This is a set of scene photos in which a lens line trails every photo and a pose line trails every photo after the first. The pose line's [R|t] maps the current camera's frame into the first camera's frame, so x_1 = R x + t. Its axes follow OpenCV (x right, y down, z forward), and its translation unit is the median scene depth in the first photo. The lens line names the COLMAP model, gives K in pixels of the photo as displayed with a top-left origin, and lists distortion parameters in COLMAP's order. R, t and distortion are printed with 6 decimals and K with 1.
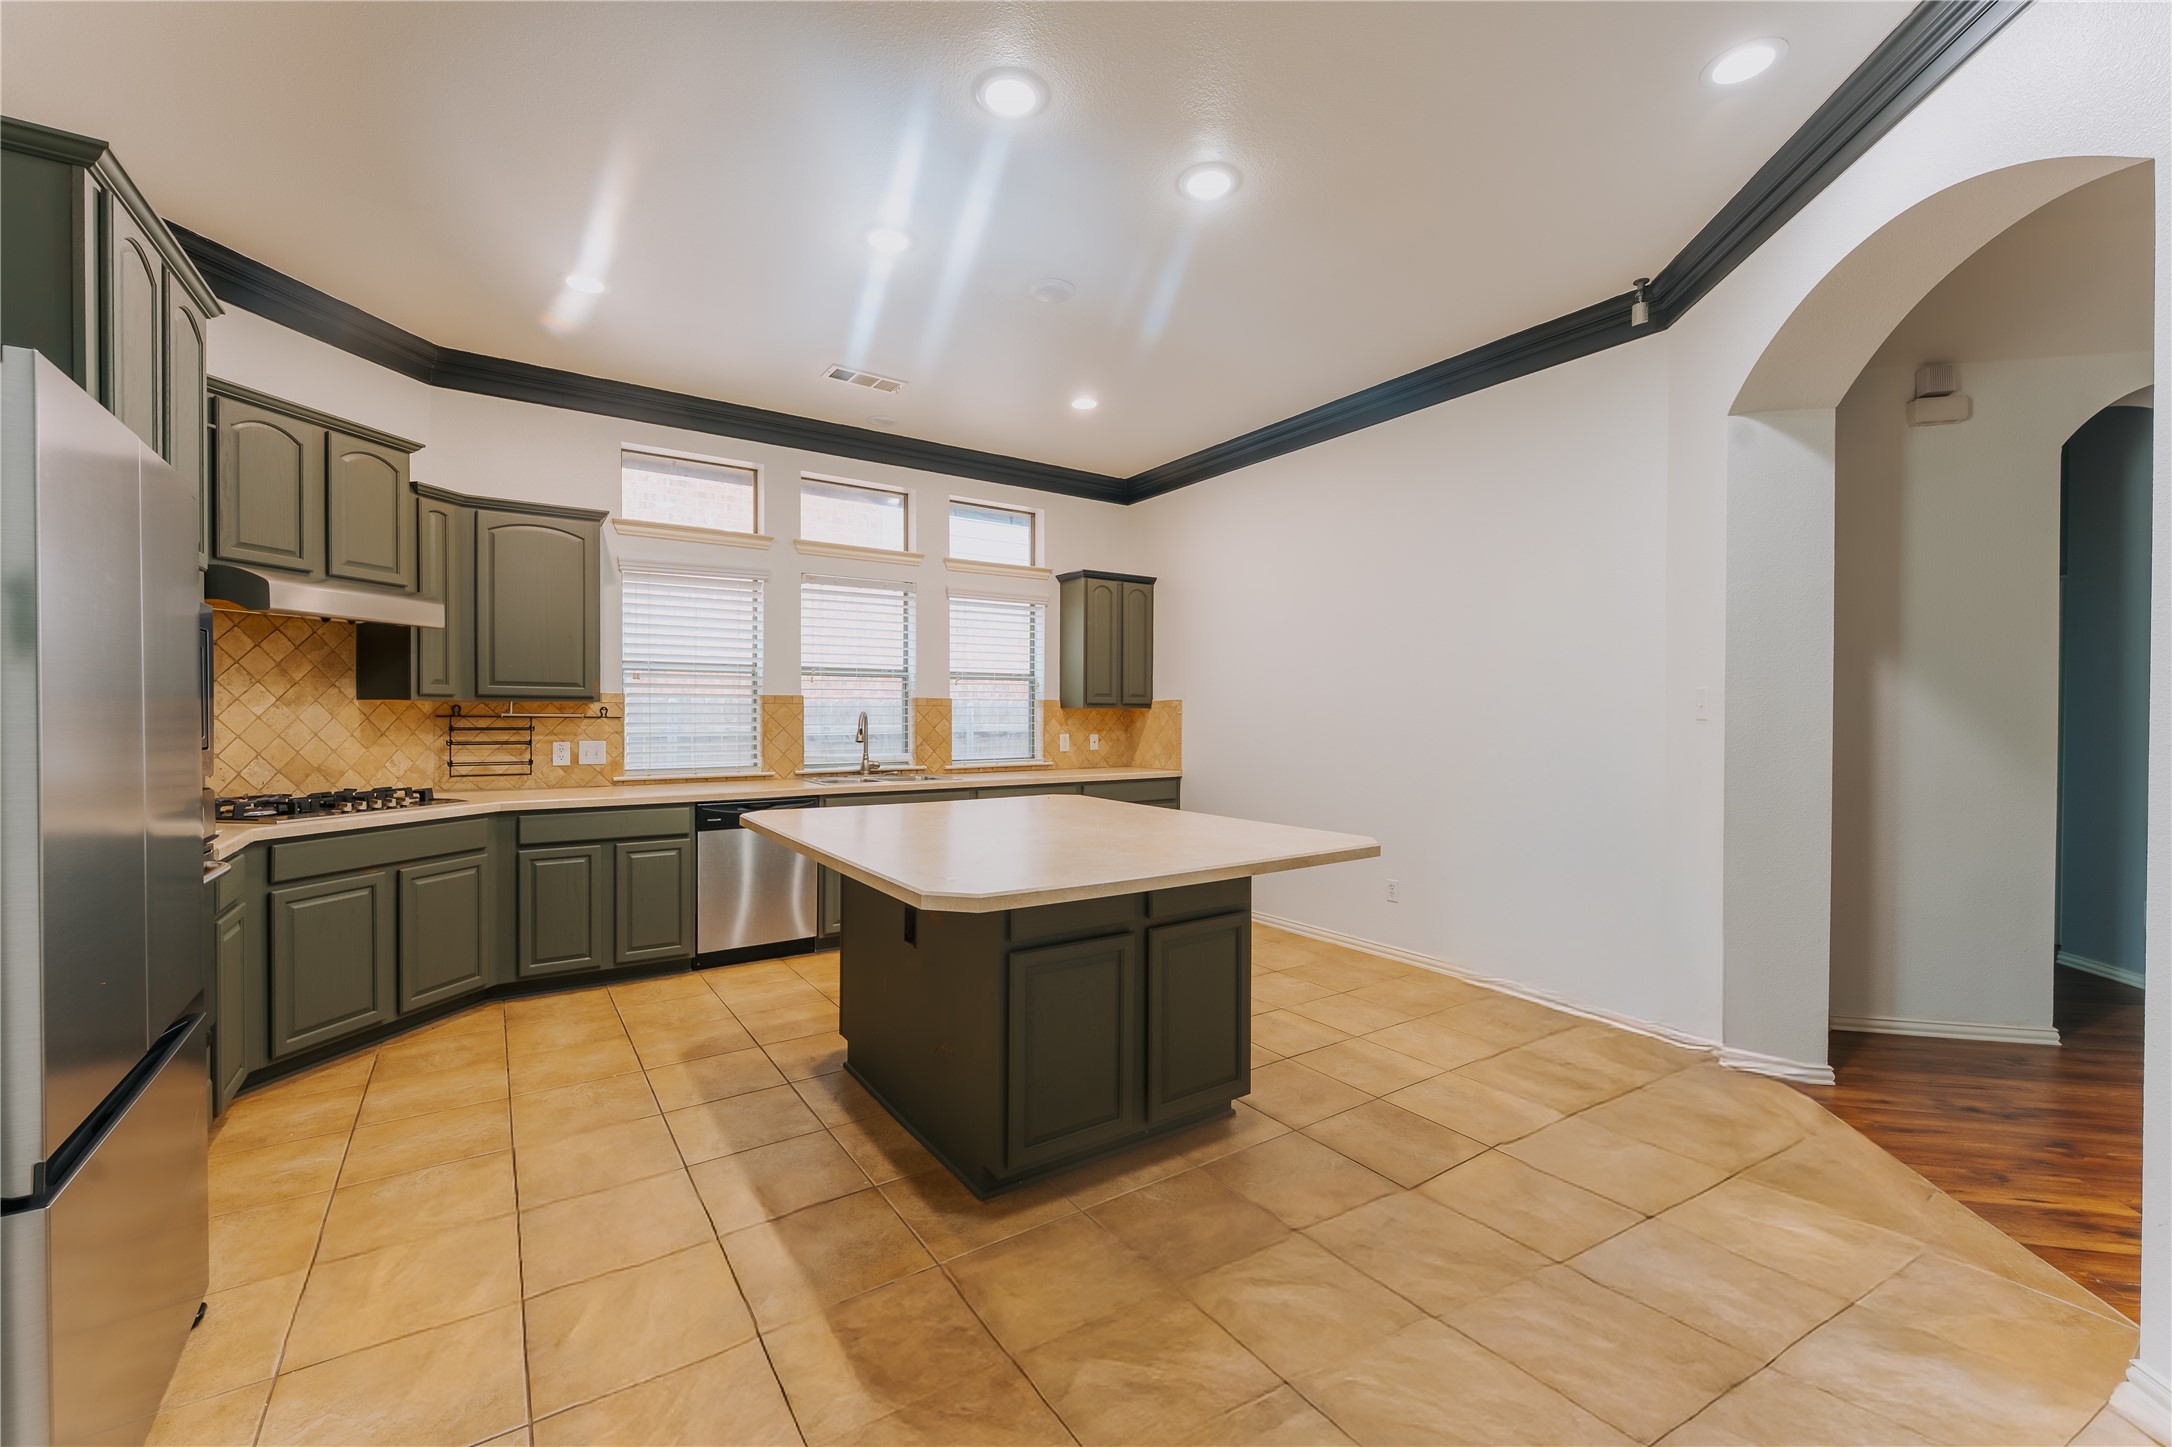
lens RADIAL K [[872.6, 0, 1079.3], [0, 872.6, 721.1], [0, 0, 1]] dist [-0.000651, 0.000079]
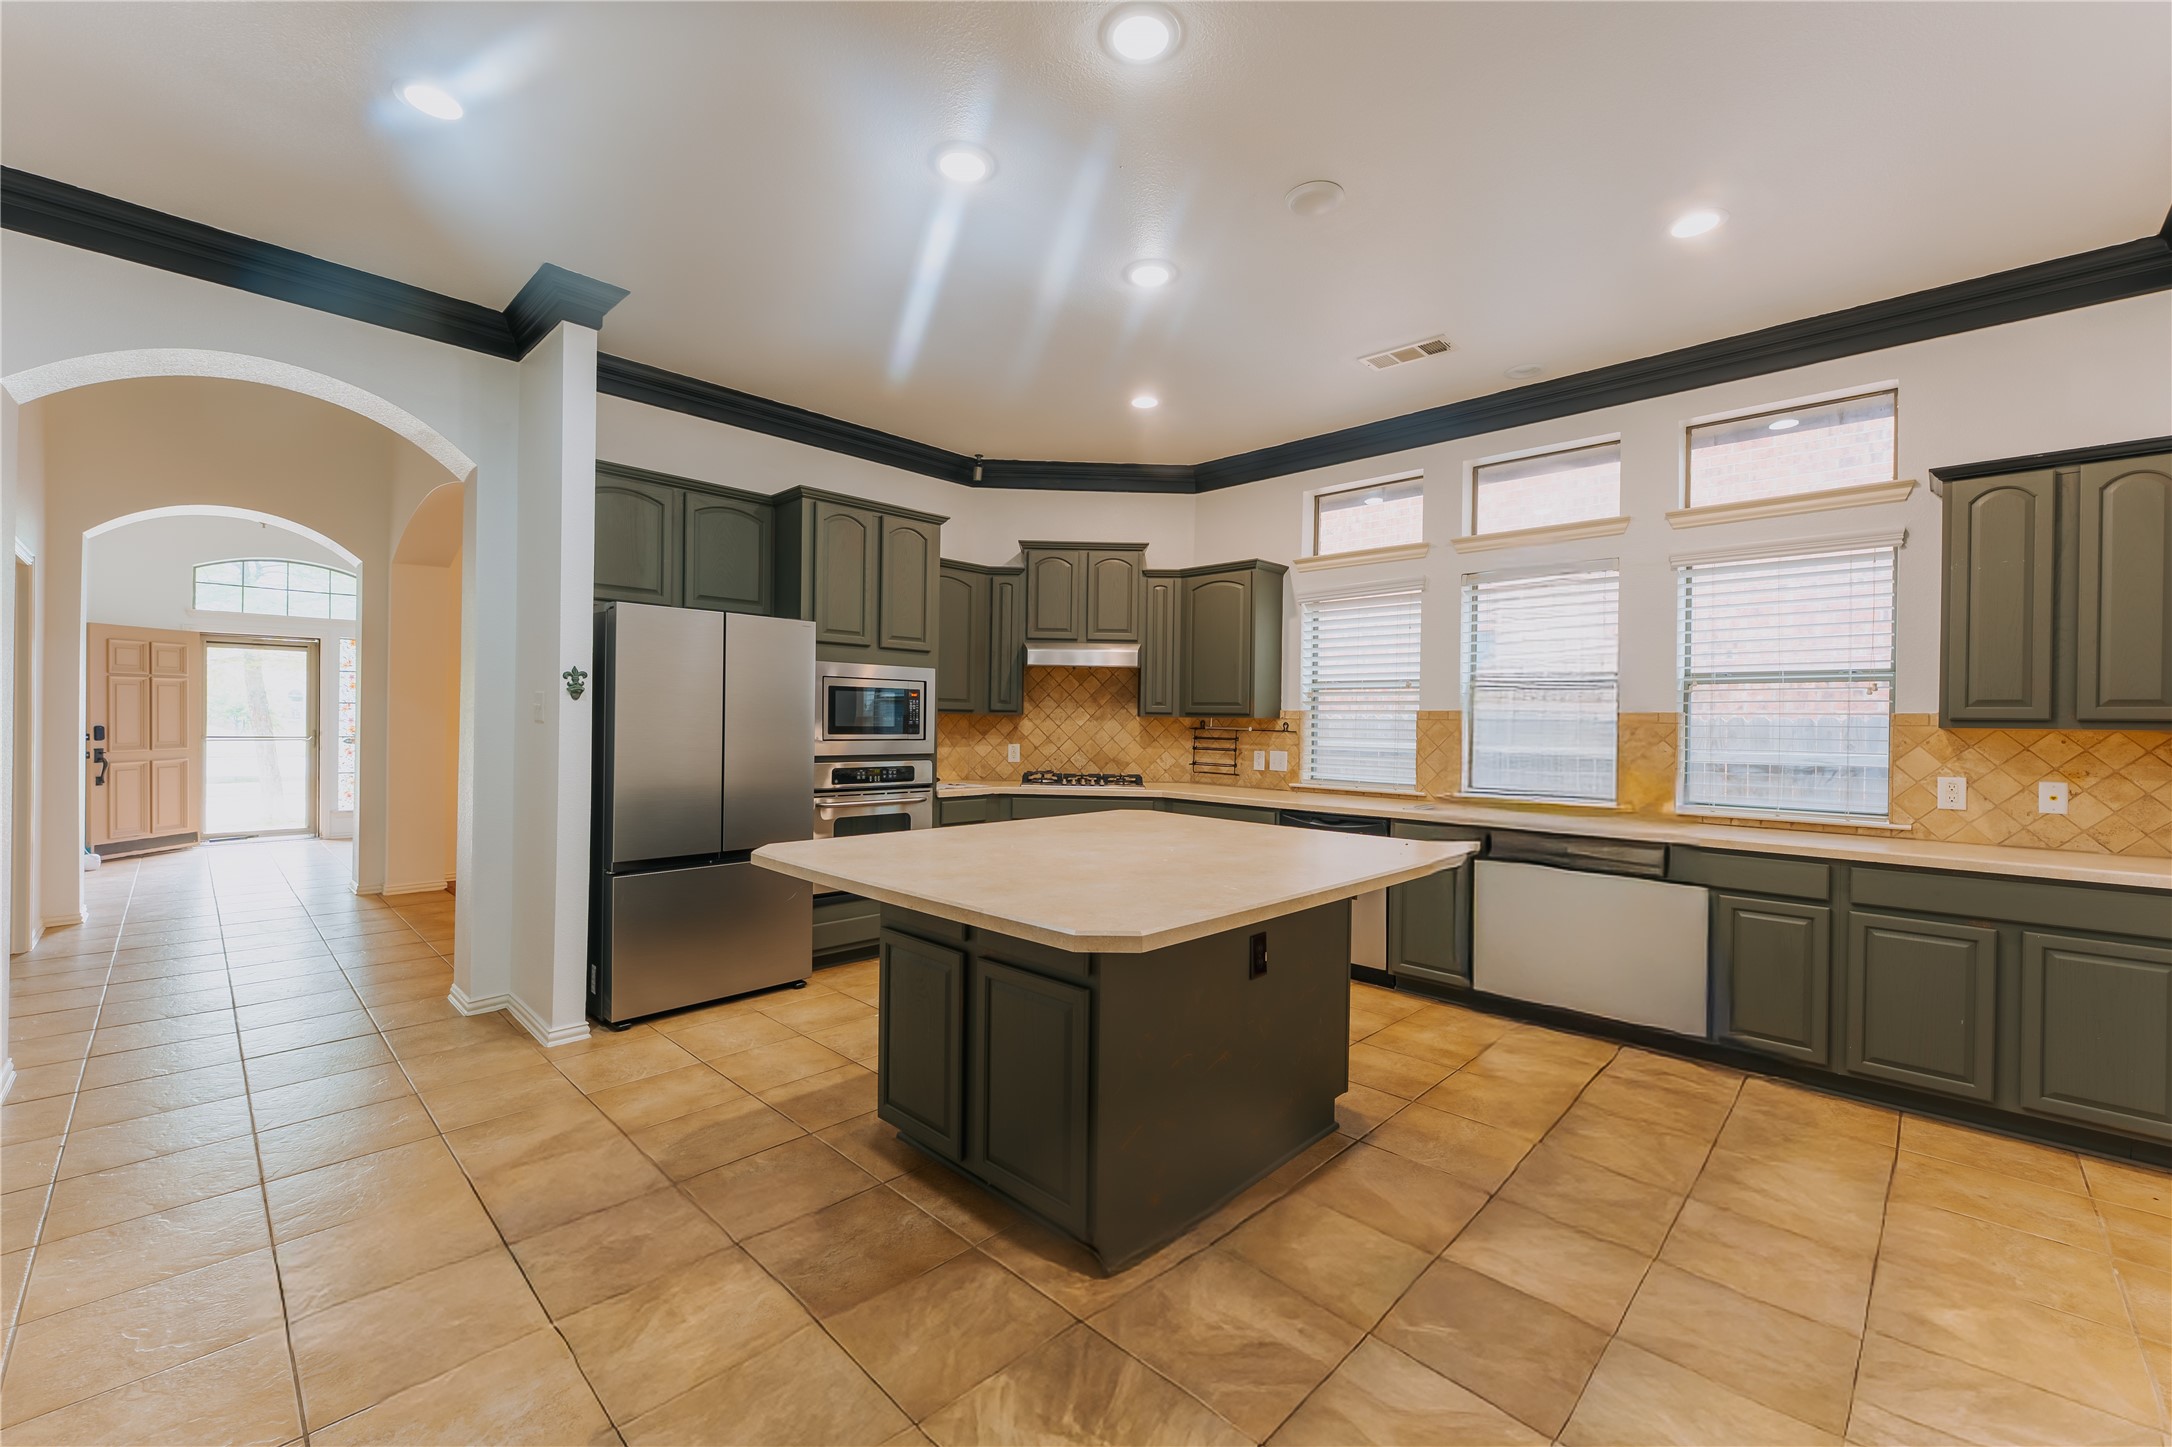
lens RADIAL K [[872.6, 0, 1079.3], [0, 872.6, 721.1], [0, 0, 1]] dist [-0.000651, 0.000079]
pose [[0.201258, -0.001384, -0.979537, 0.549796], [-0.024678, 0.999674, -0.006483, -0.003675], [0.979227, 0.025478, 0.201159, 0.499540]]
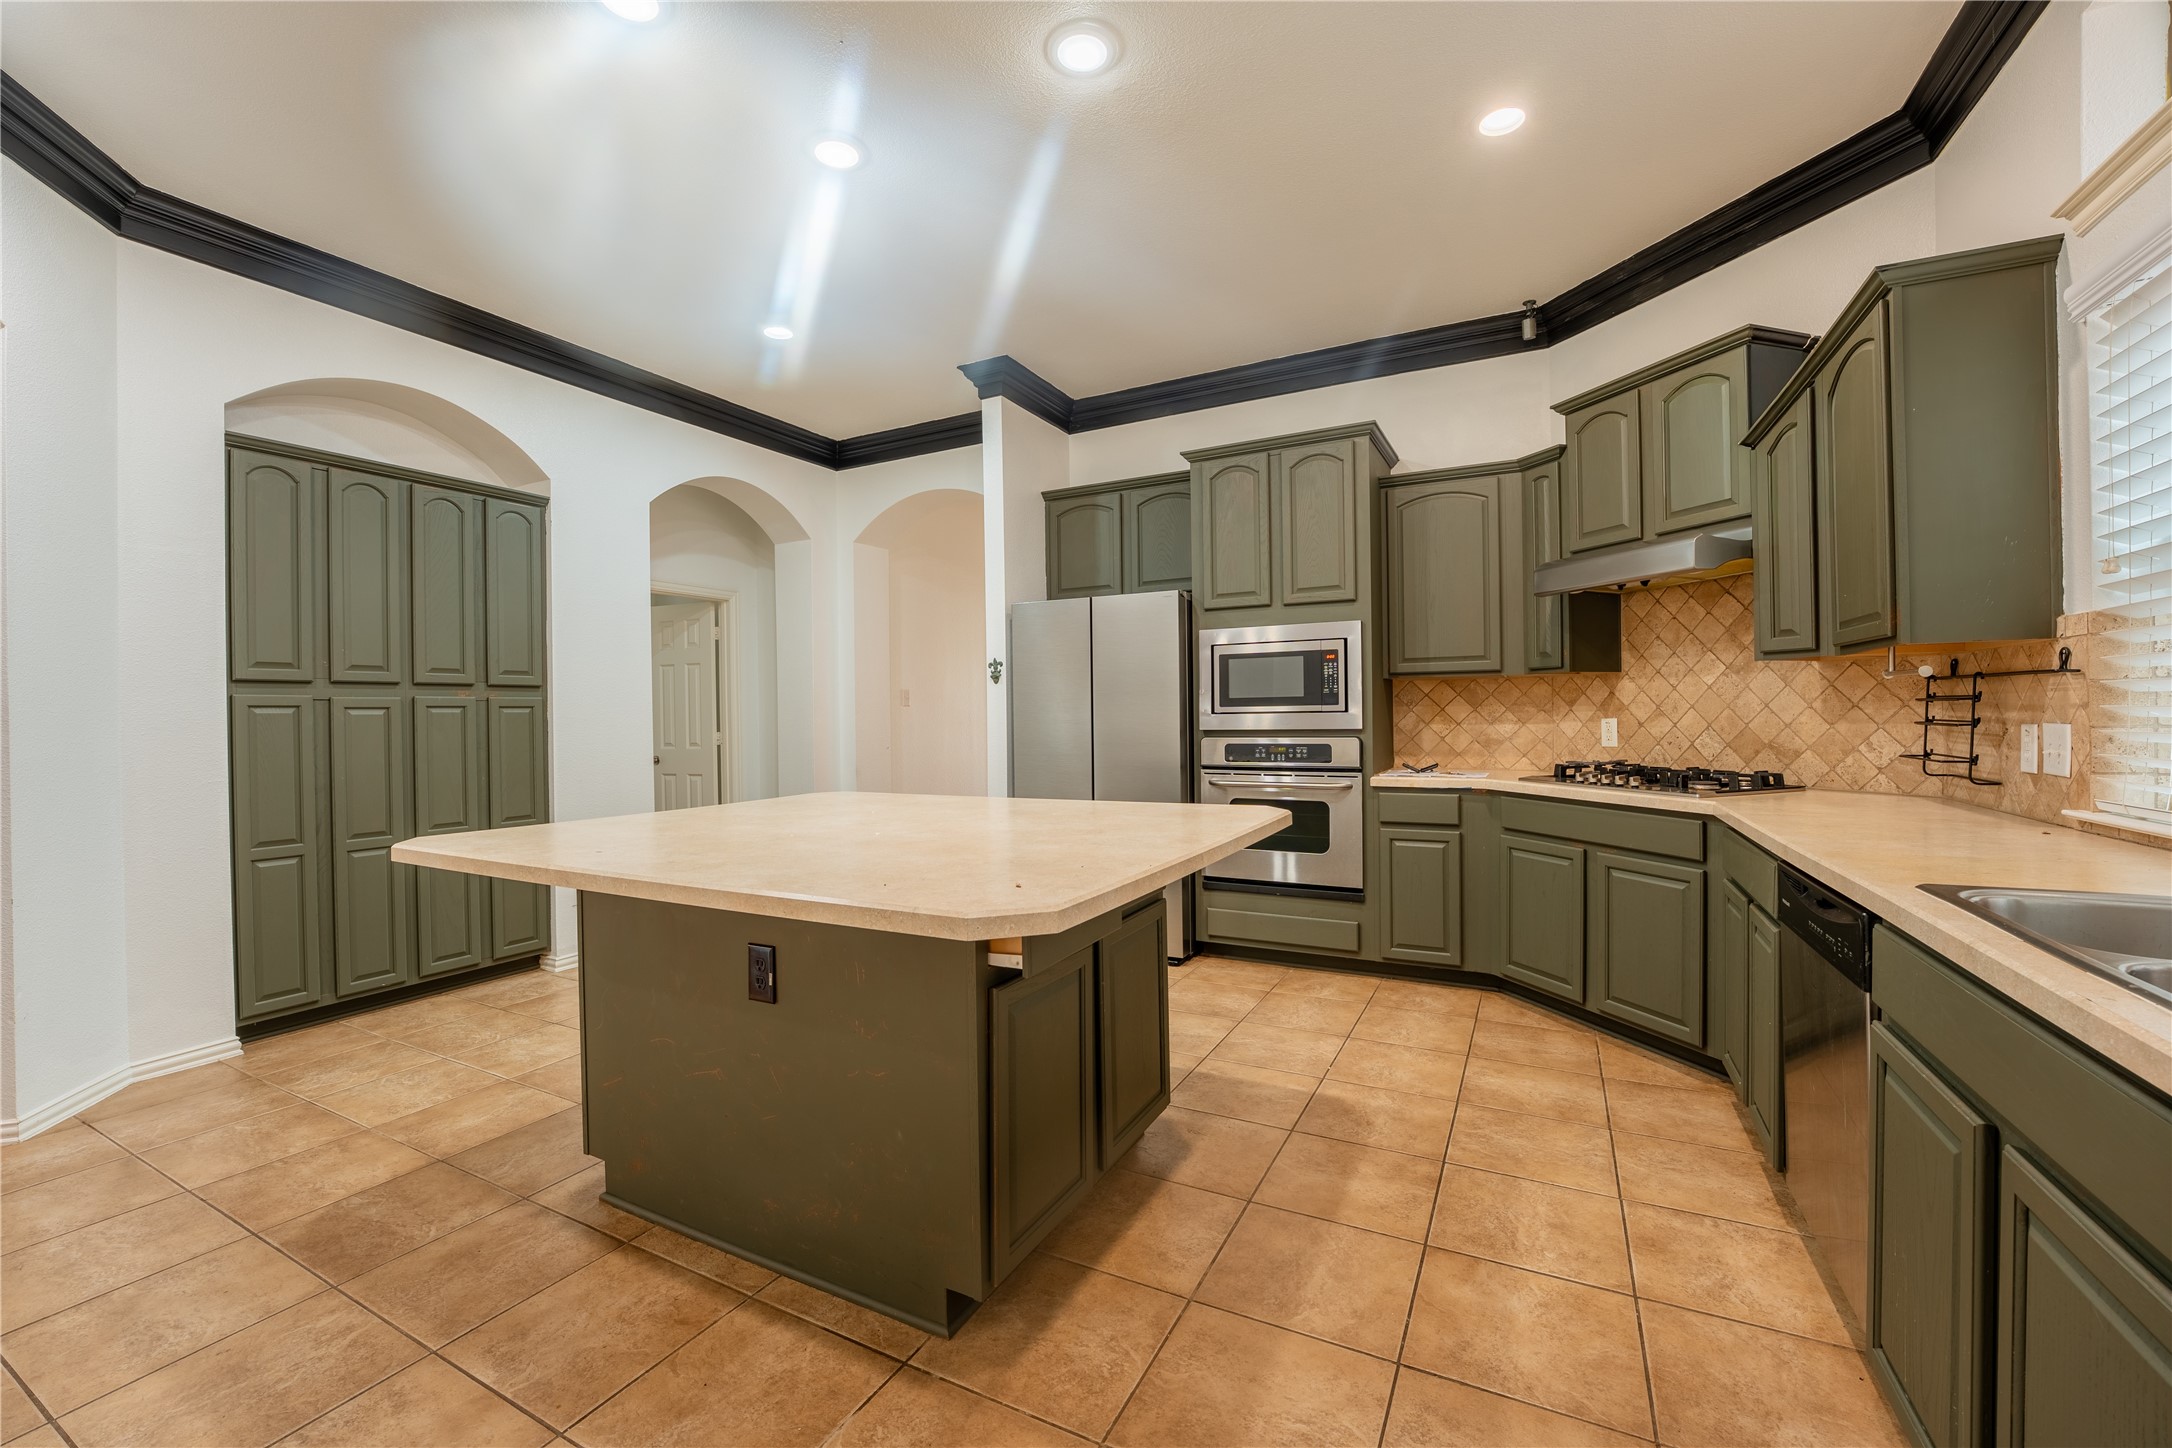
lens RADIAL K [[879.4, 0, 1072.3], [0, 879.4, 723.7], [0, 0, 1]] dist [-0.023142, 0.000048]
pose [[-0.886596, 0.010992, -0.462414, 0.099765], [0.003837, 0.999858, 0.016411, 0.013618], [0.462528, 0.012775, -0.886512, 1.163292]]
